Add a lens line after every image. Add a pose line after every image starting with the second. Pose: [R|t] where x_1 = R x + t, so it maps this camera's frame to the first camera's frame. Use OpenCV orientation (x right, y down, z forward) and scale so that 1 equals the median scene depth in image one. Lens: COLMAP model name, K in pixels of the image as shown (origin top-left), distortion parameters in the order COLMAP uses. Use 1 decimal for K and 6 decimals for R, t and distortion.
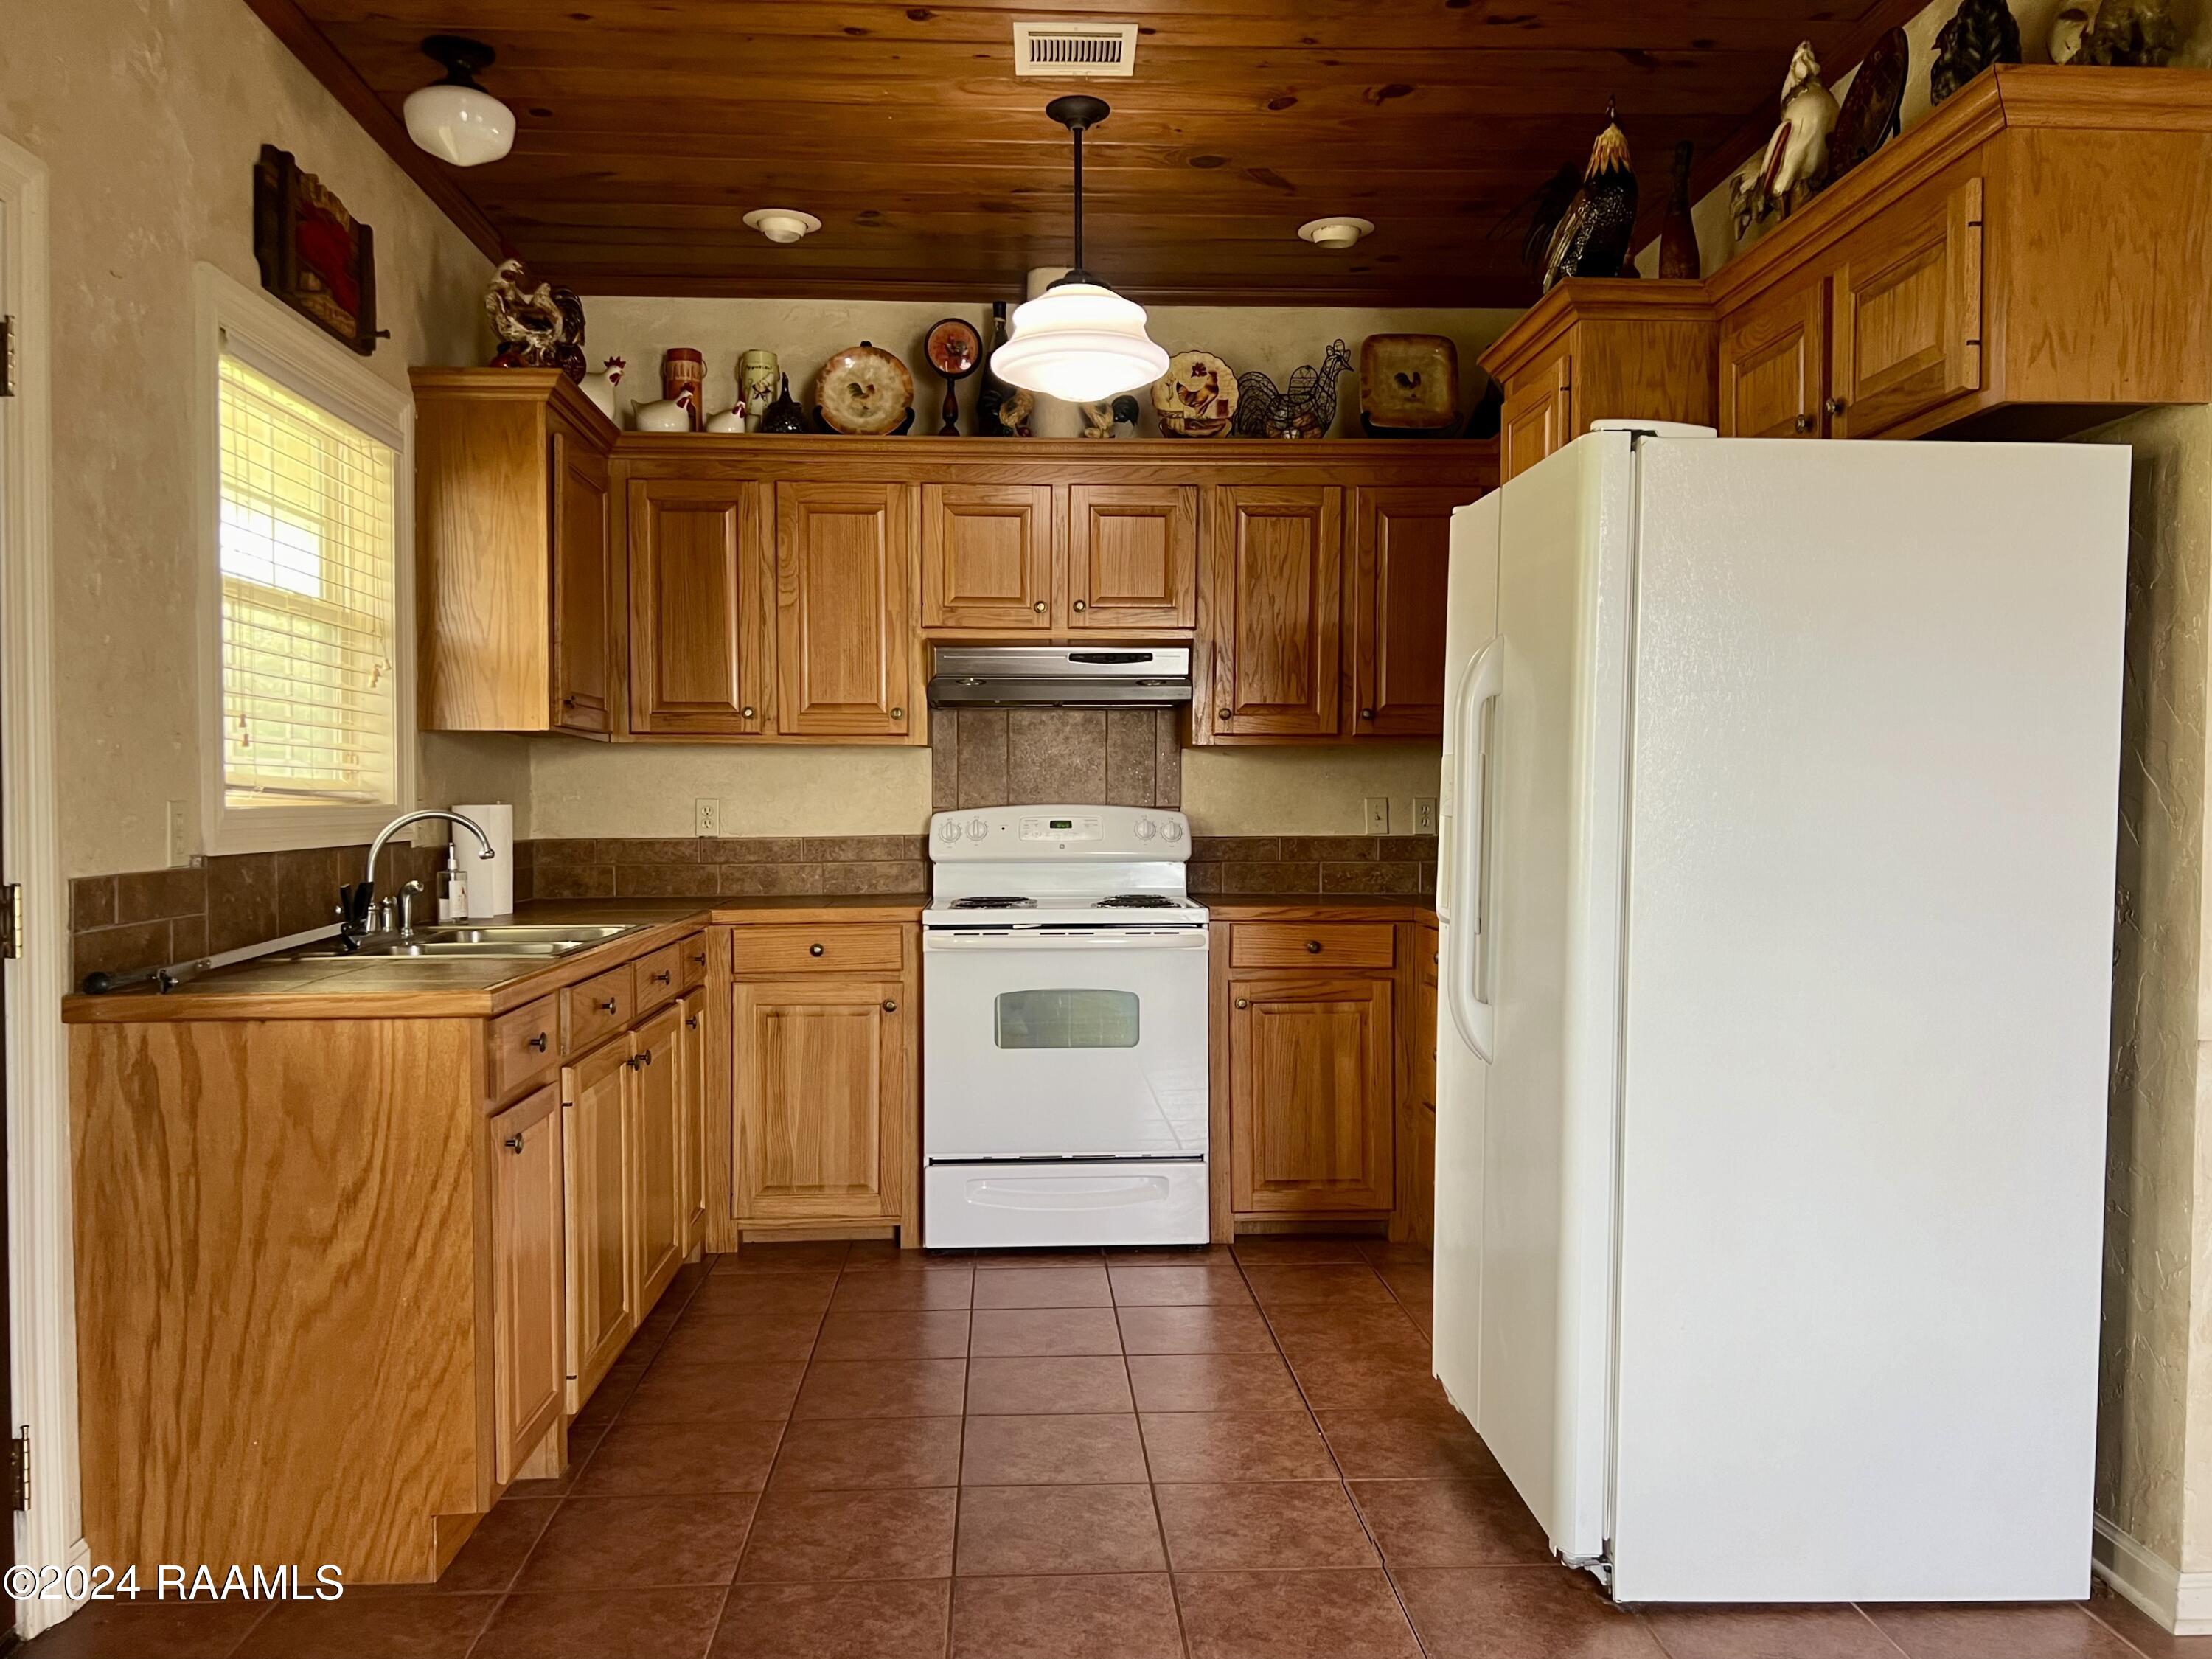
lens RADIAL K [[1724.8, 0, 1070.8], [0, 1724.8, 834.6], [0, 0, 1]] dist [0.061230, -0.067507]
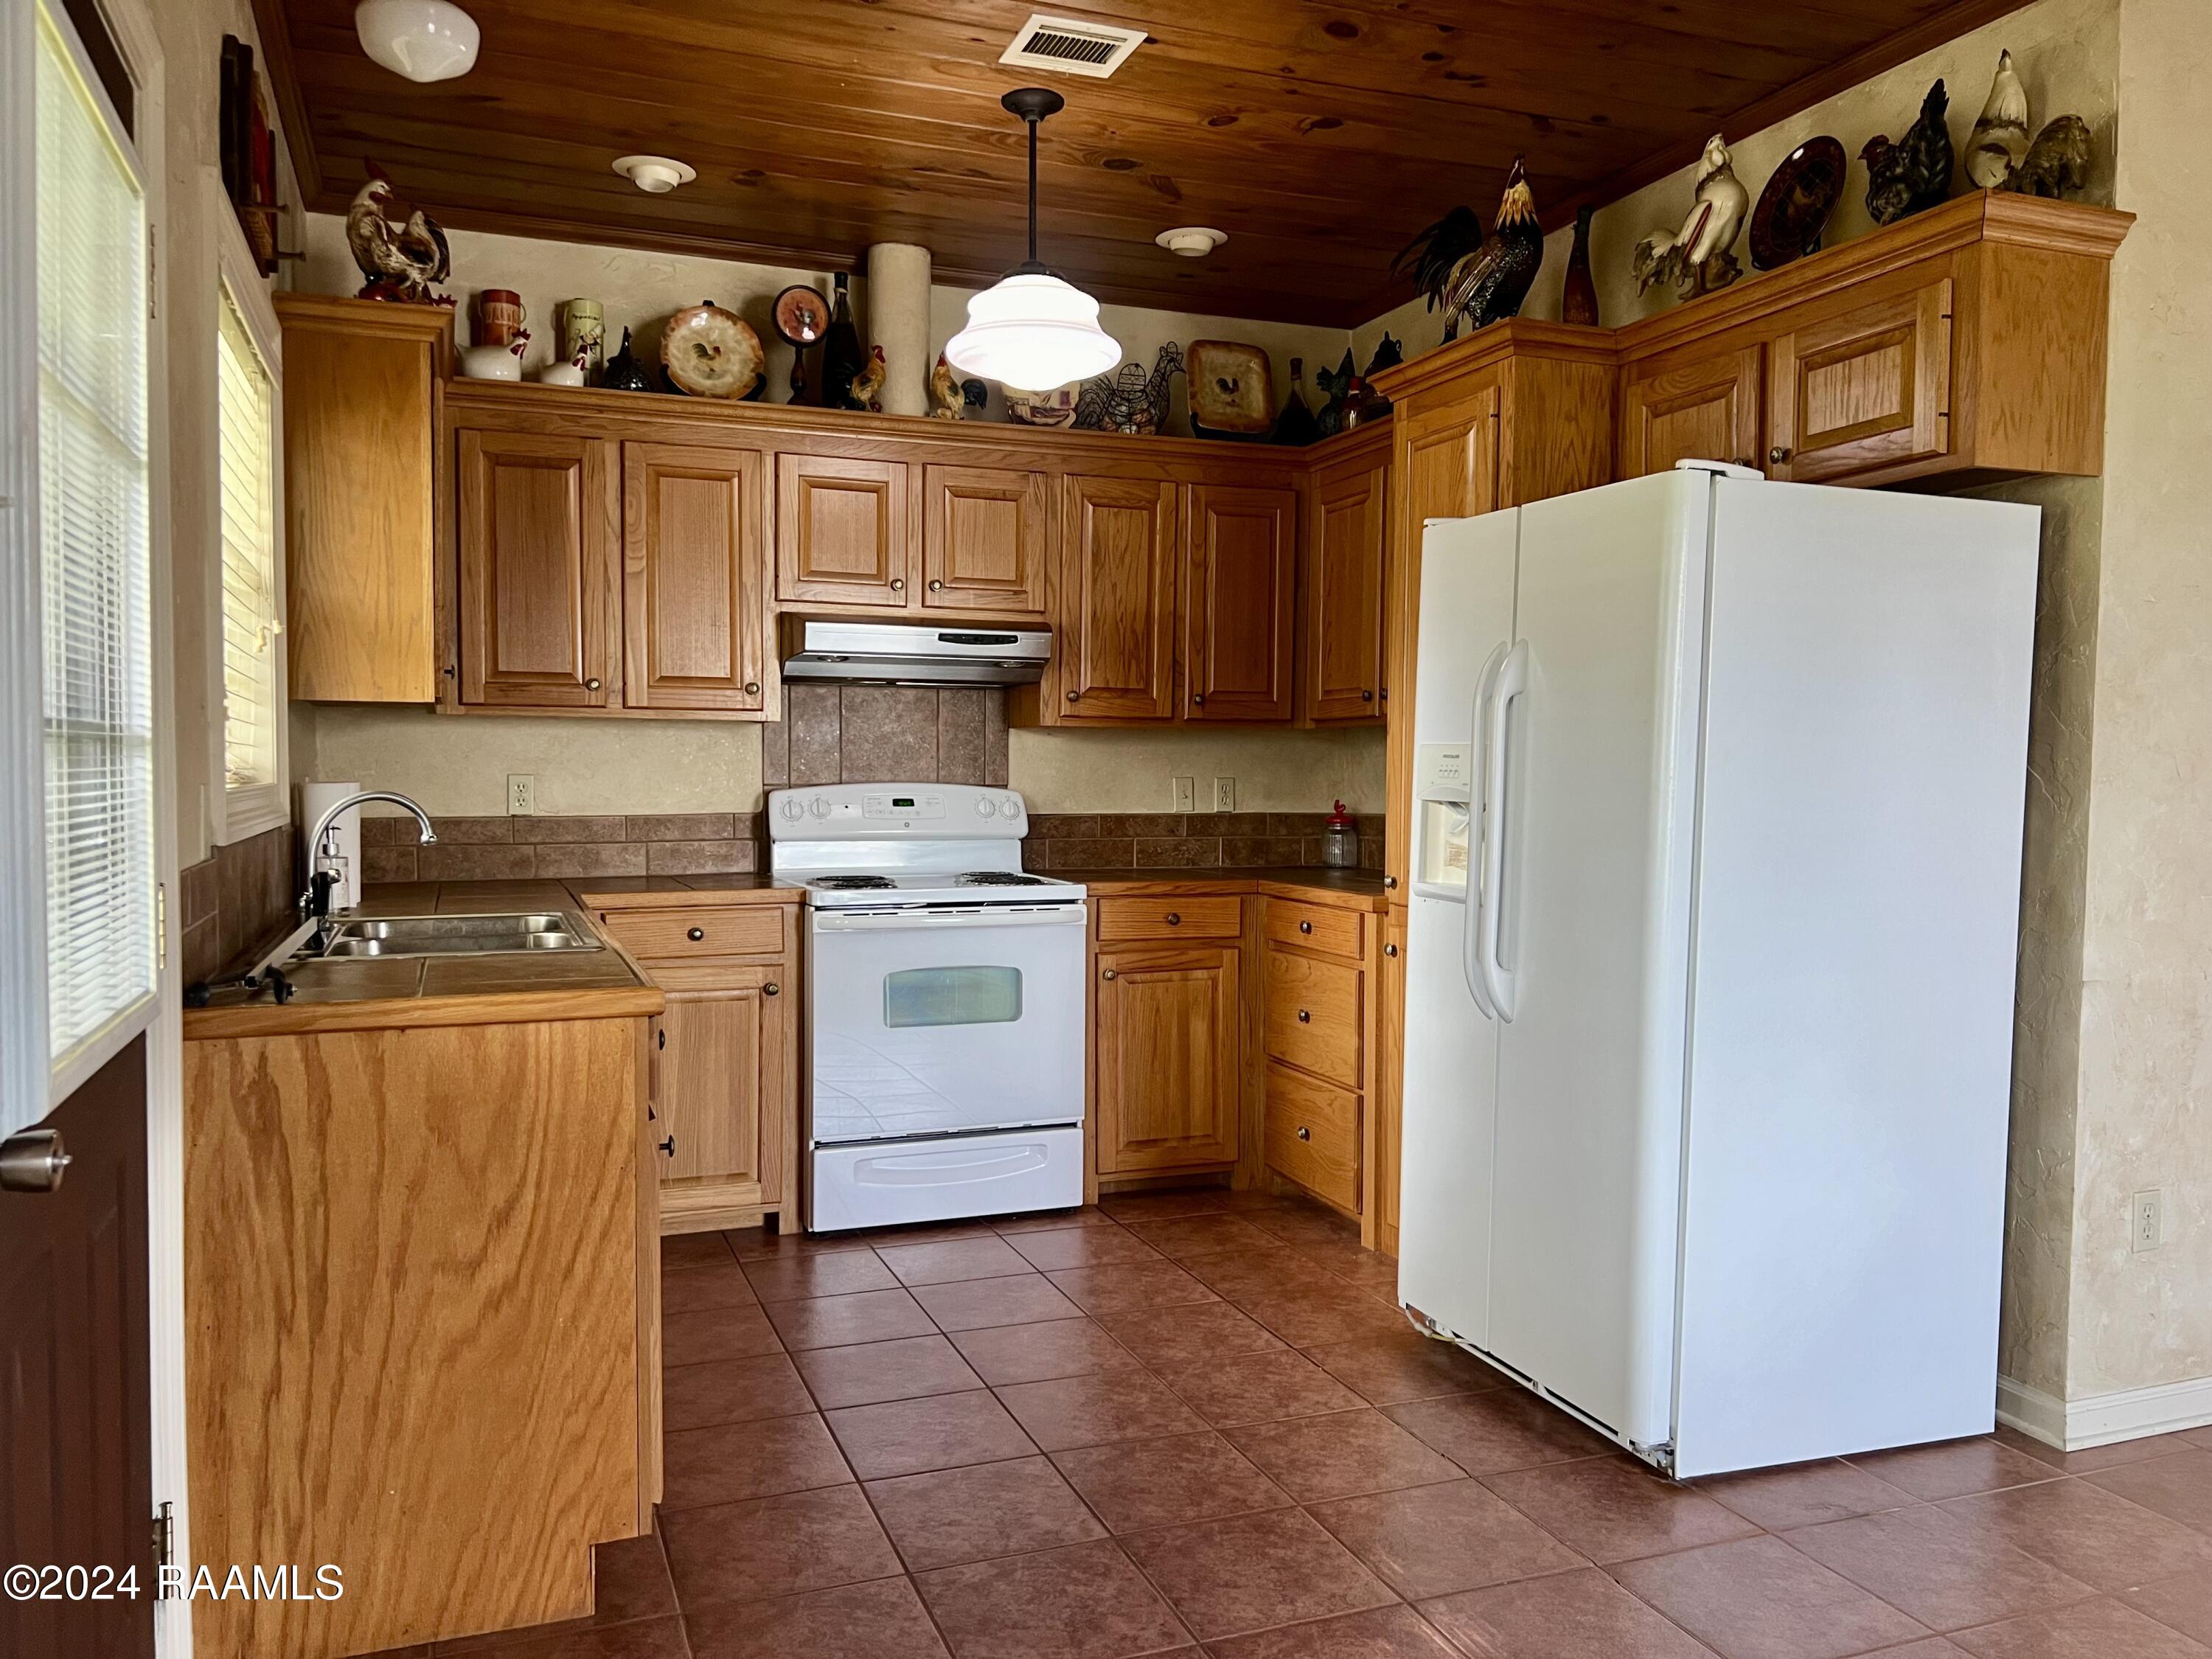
lens RADIAL K [[1707.6, 0, 1104.4], [0, 1707.6, 838.0], [0, 0, 1]] dist [0.052796, -0.054927]
pose [[0.949528, -0.006390, 0.313616, -0.267415], [-0.000139, 0.999784, 0.020793, -0.007737], [-0.313681, -0.019787, 0.949322, 0.024427]]
